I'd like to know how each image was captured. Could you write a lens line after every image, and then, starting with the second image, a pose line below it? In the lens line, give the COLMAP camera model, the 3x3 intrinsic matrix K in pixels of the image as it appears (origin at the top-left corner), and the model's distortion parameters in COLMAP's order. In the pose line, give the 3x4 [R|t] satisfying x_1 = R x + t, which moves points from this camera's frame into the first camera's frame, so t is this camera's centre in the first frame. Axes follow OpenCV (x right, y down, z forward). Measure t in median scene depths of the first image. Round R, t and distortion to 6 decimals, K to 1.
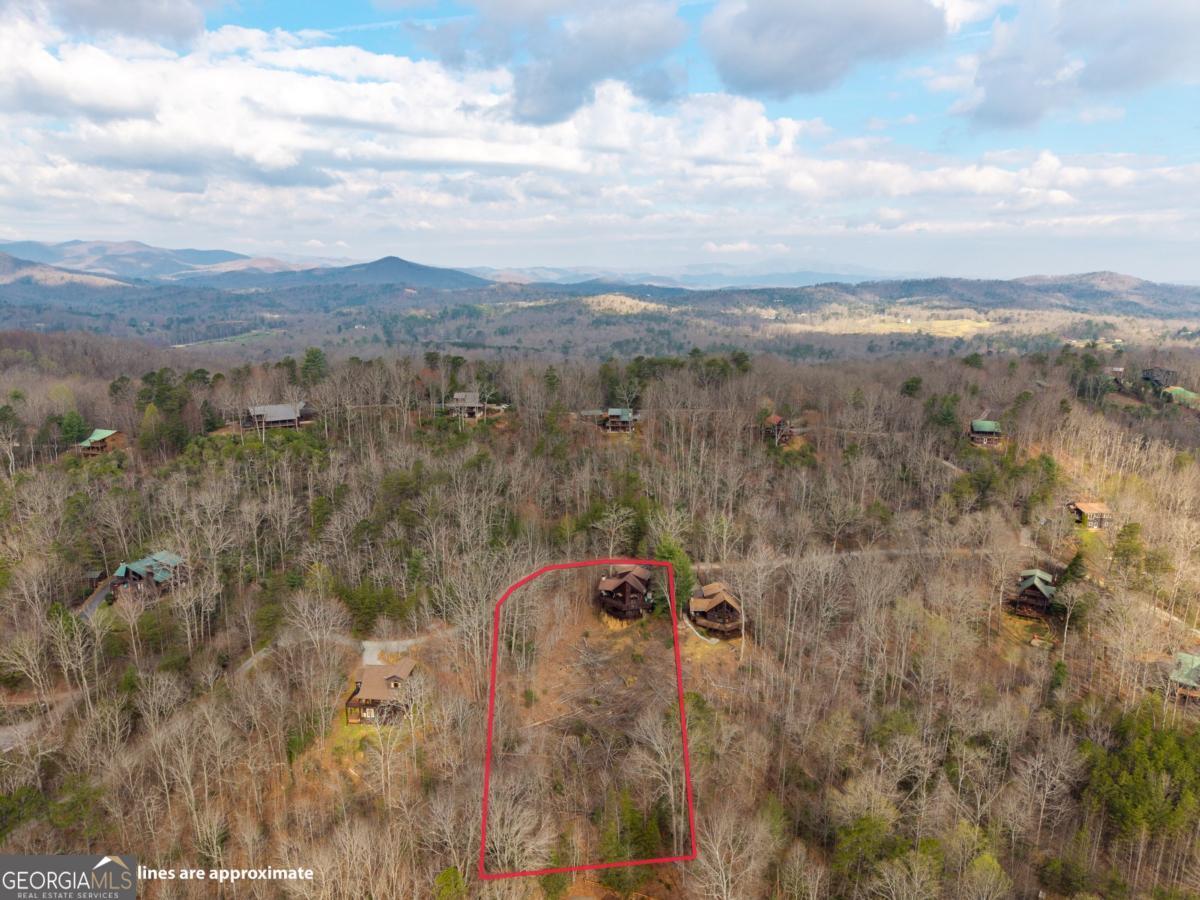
lens RADIAL K [[830.5, 0, 605.8], [0, 830.5, 450.0], [0, 0, 1]] dist [0.003442, -0.002212]
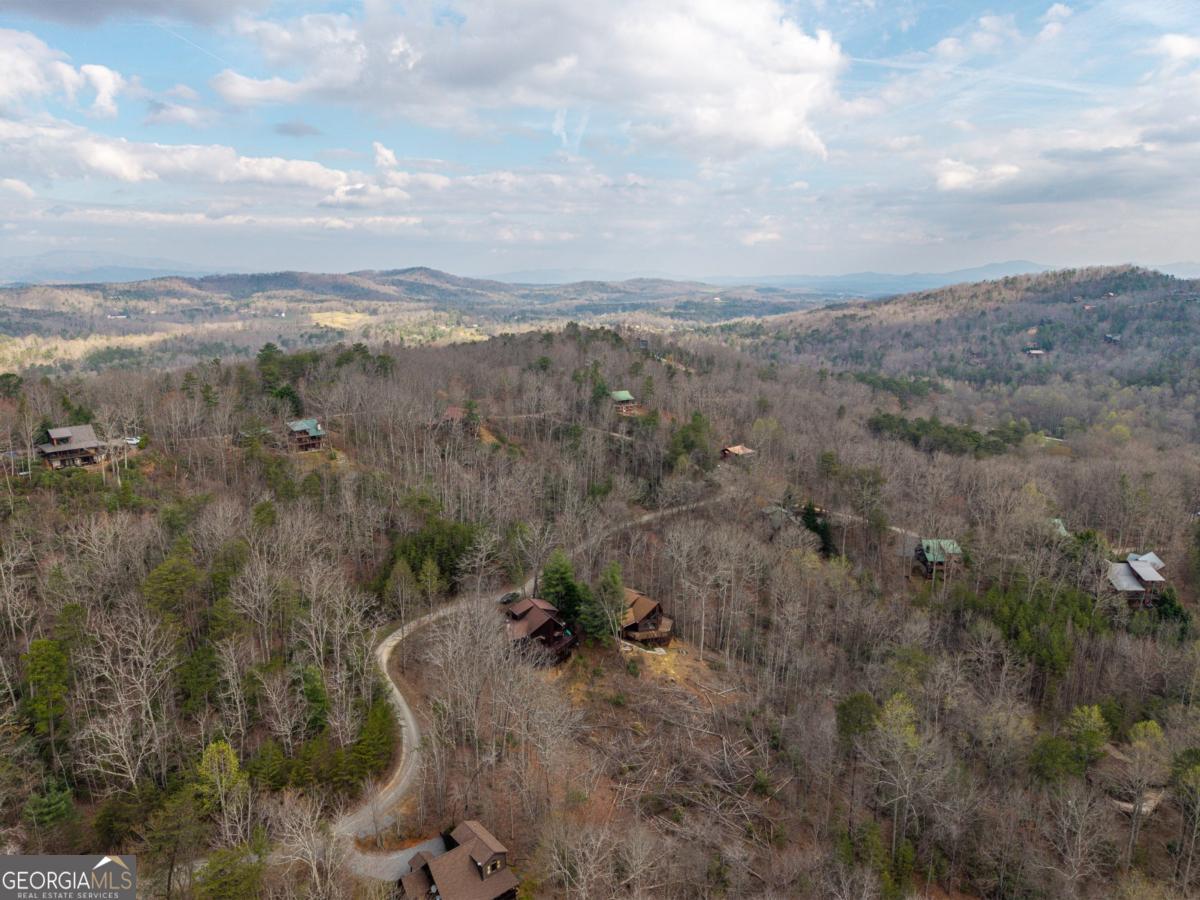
lens RADIAL K [[830.5, 0, 605.8], [0, 830.5, 450.0], [0, 0, 1]] dist [0.003442, -0.002212]
pose [[0.688463, -0.153891, 0.708757, -0.084078], [0.152066, 0.986137, 0.066406, -0.008097], [-0.709151, 0.062060, 0.702320, 0.068096]]
